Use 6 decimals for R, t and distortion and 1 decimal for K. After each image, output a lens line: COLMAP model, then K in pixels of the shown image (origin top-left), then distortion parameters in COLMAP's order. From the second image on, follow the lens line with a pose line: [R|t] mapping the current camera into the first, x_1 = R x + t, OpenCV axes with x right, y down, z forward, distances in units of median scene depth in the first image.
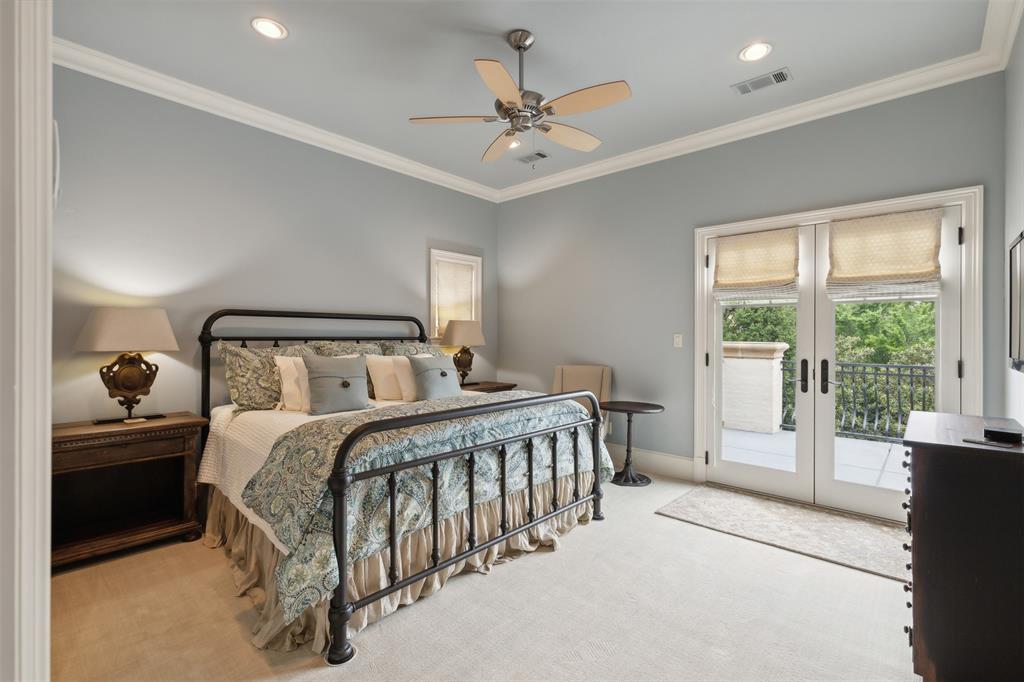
lens RADIAL K [[461.9, 0, 512.0], [0, 461.9, 341.0], [0, 0, 1]] dist [0.002702, 0.000039]
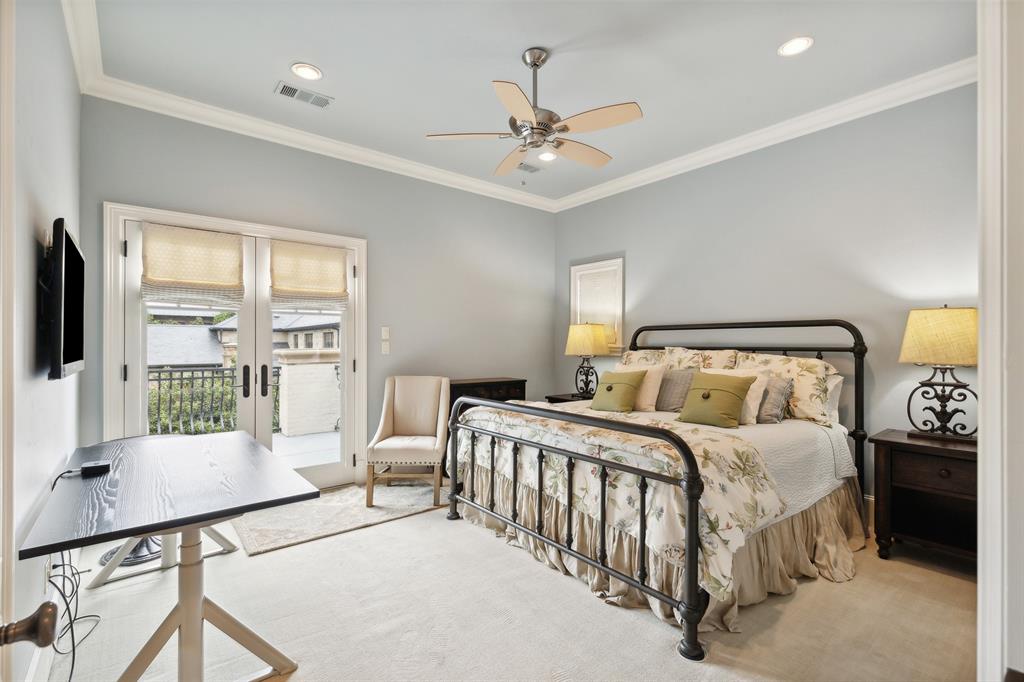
lens RADIAL K [[461.9, 0, 512.0], [0, 461.9, 341.0], [0, 0, 1]] dist [0.002702, 0.000039]
pose [[0.146825, 0.000858, 0.989162, -0.306512], [0.012552, 0.999917, -0.002731, -0.004579], [-0.989083, 0.012817, 0.146802, 0.277738]]
